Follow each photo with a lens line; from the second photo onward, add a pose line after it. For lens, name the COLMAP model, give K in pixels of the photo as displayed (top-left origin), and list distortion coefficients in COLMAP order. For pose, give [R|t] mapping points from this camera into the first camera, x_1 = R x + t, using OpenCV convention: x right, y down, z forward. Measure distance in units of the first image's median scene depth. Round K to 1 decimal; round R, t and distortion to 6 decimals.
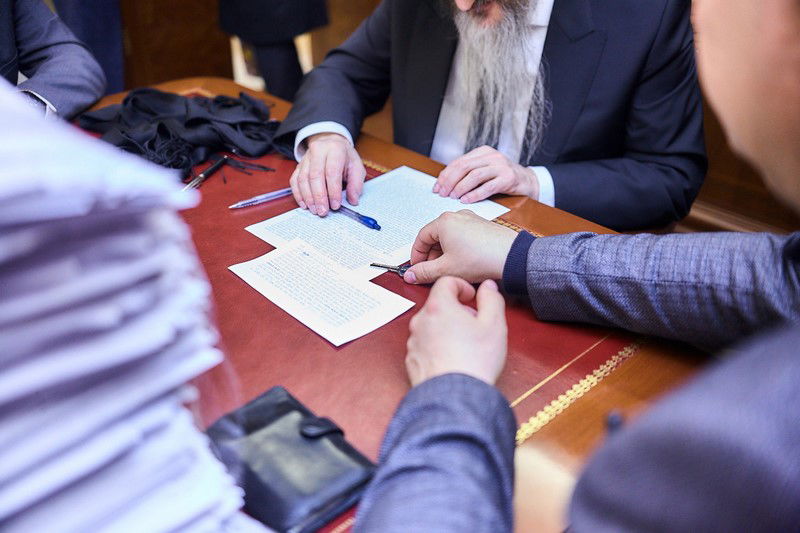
lens RADIAL K [[678.9, 0, 398.8], [0, 678.9, 227.2], [0, 0, 1]] dist [0.028601, -0.000267]
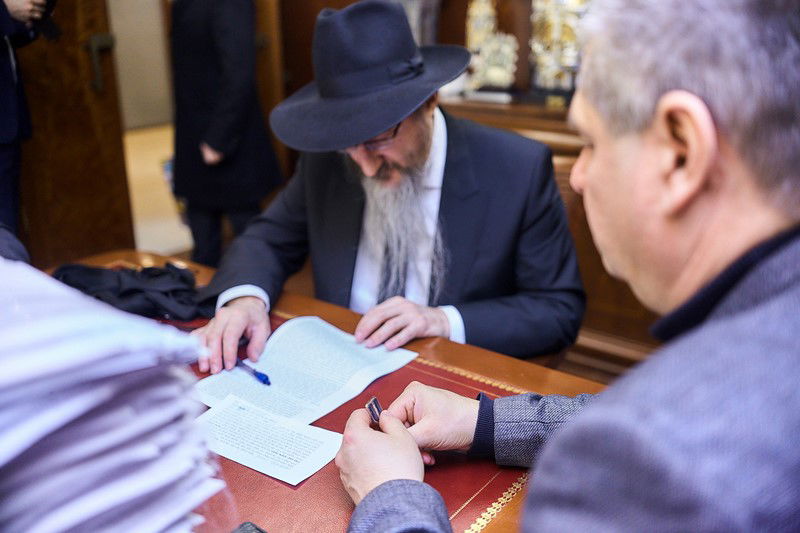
lens RADIAL K [[678.9, 0, 398.8], [0, 678.9, 227.2], [0, 0, 1]] dist [0.028601, -0.000267]
pose [[0.987718, -0.059698, 0.144391, -0.024302], [0.089461, 0.973733, -0.209380, 0.006469], [-0.128098, 0.219726, 0.967115, -0.099520]]
